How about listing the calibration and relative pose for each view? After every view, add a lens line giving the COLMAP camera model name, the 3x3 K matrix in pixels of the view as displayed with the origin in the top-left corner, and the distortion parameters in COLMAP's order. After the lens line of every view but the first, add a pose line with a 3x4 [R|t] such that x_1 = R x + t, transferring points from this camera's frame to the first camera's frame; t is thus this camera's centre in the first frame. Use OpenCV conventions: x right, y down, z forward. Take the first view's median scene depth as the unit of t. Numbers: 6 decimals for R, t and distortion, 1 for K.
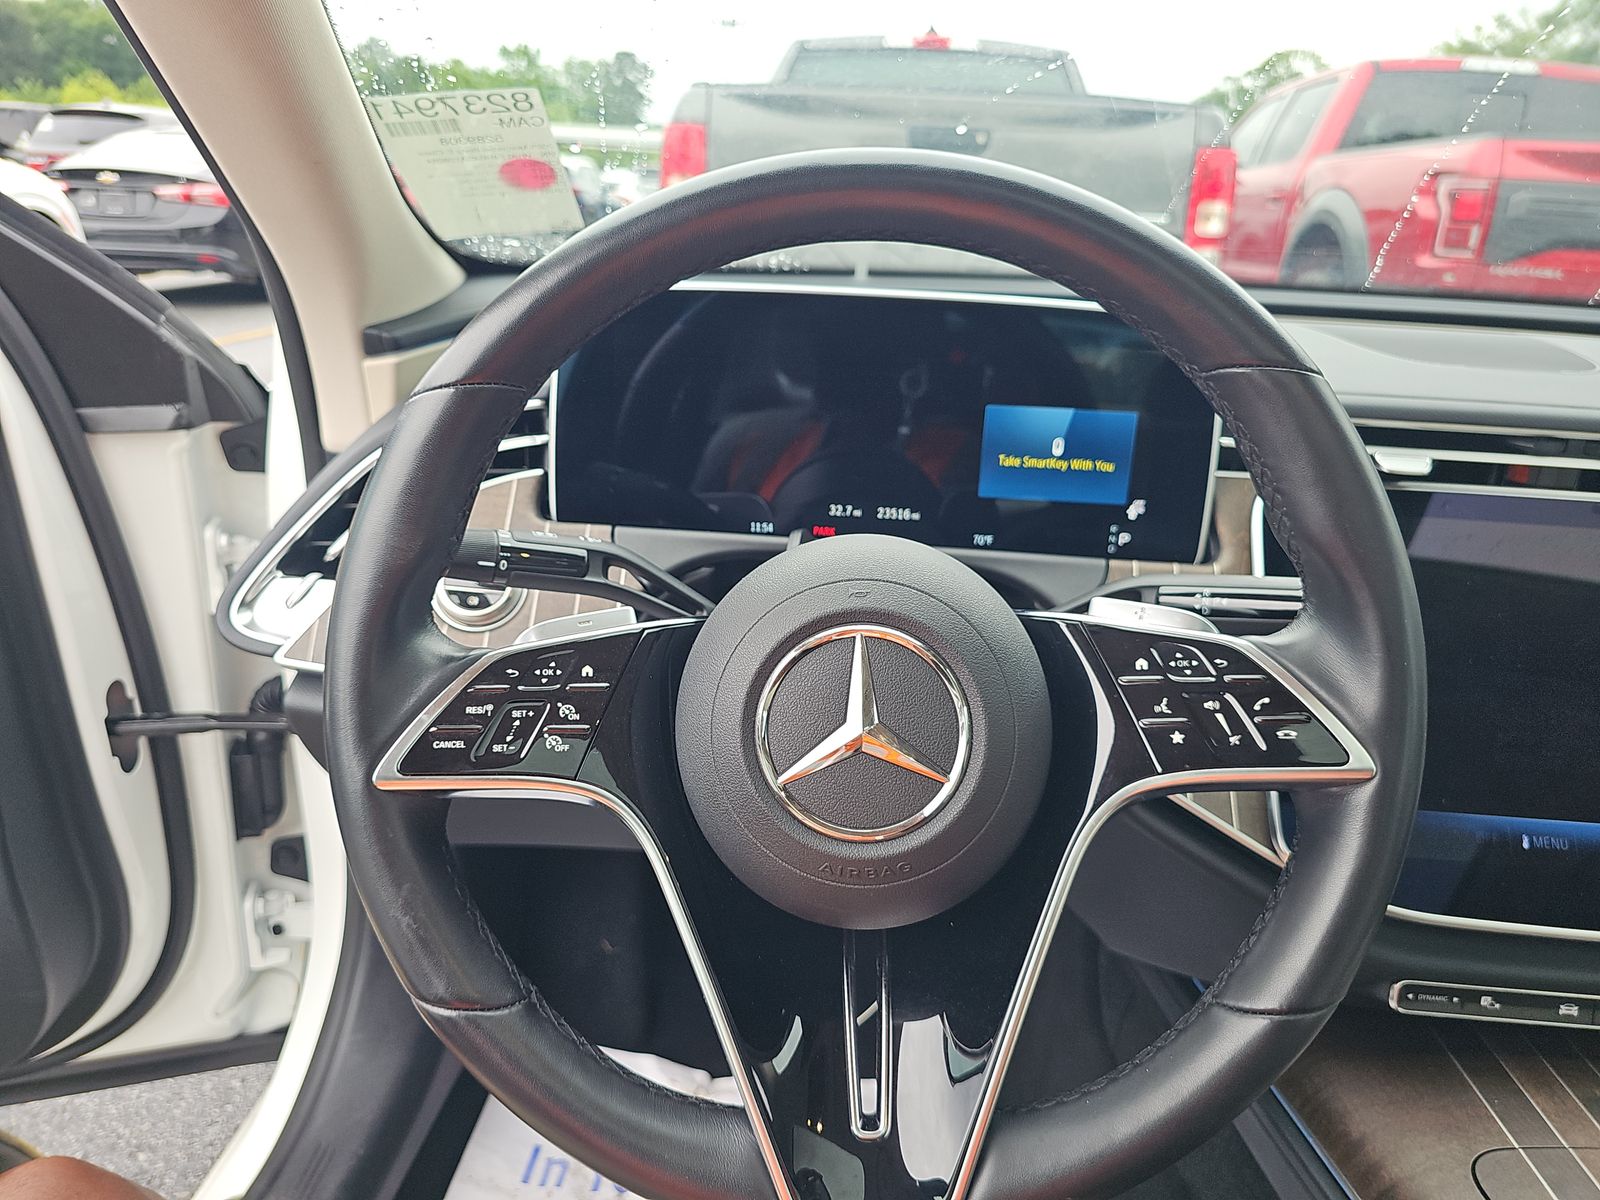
lens RADIAL K [[1028.0, 0, 800.0], [0, 1028.0, 600.0], [0, 0, 1]] dist [0.046510, -0.056384]
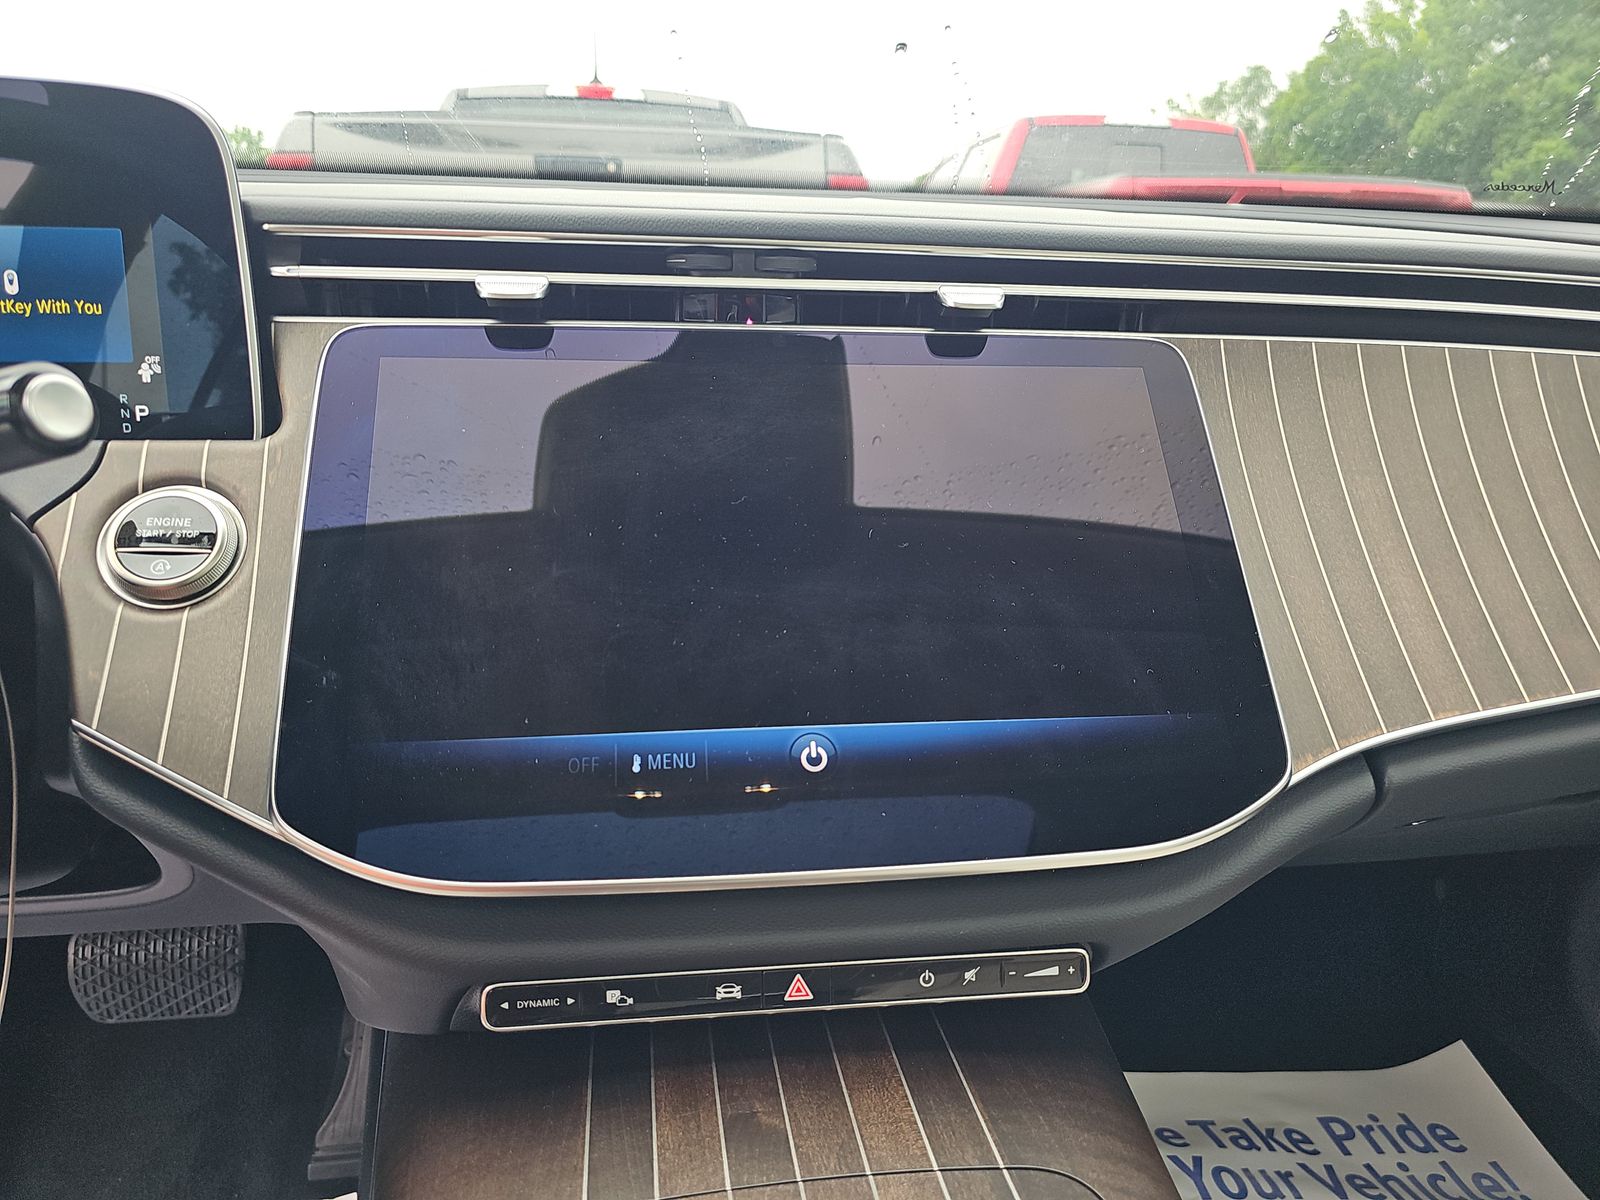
lens RADIAL K [[1038.5, 0, 800.0], [0, 1038.5, 600.0], [0, 0, 1]] dist [0.002068, -0.001939]
pose [[0.976388, -0.085471, 0.198397, 0.595288], [0.098617, 0.993472, -0.057335, 0.151591], [-0.192202, 0.075546, 0.978443, 0.228483]]
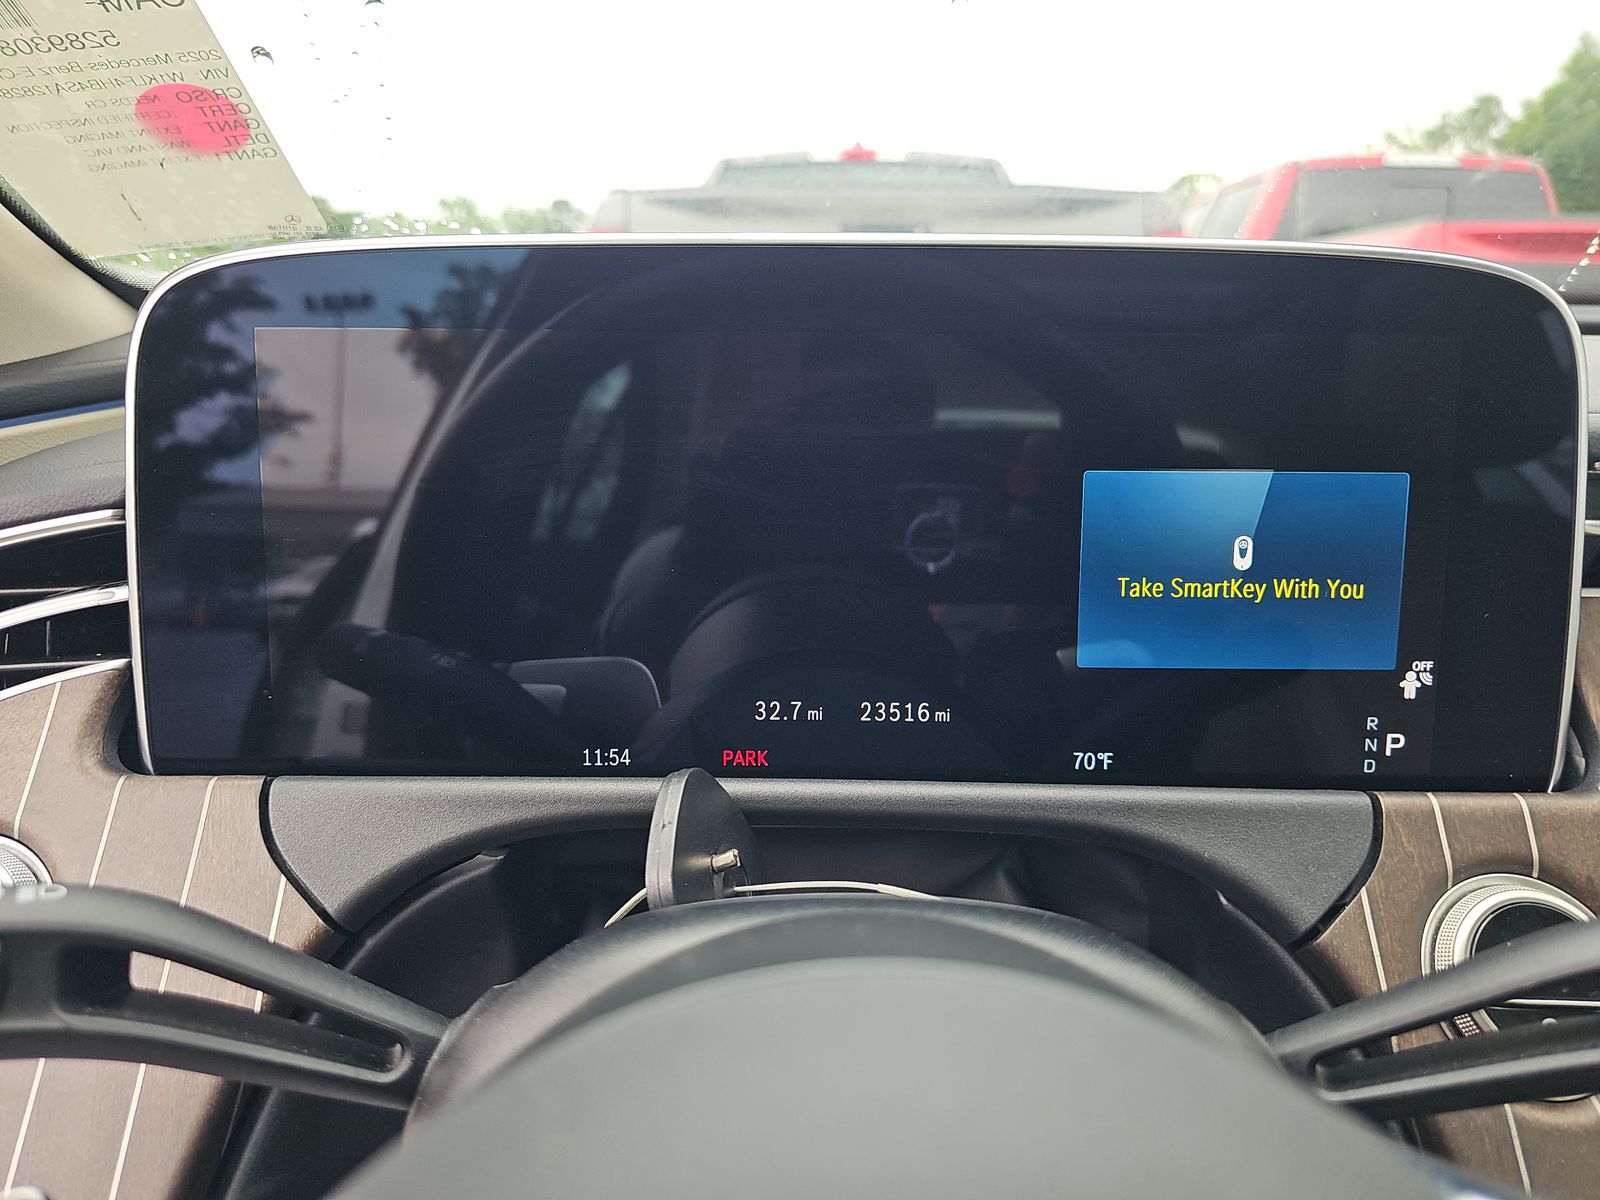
lens RADIAL K [[1038.5, 0, 800.0], [0, 1038.5, 600.0], [0, 0, 1]] dist [0.002068, -0.001939]
pose [[0.997646, -0.050624, 0.046247, 0.030422], [0.055547, 0.992128, -0.112230, -0.084586], [-0.040201, 0.114535, 0.992605, 0.538931]]
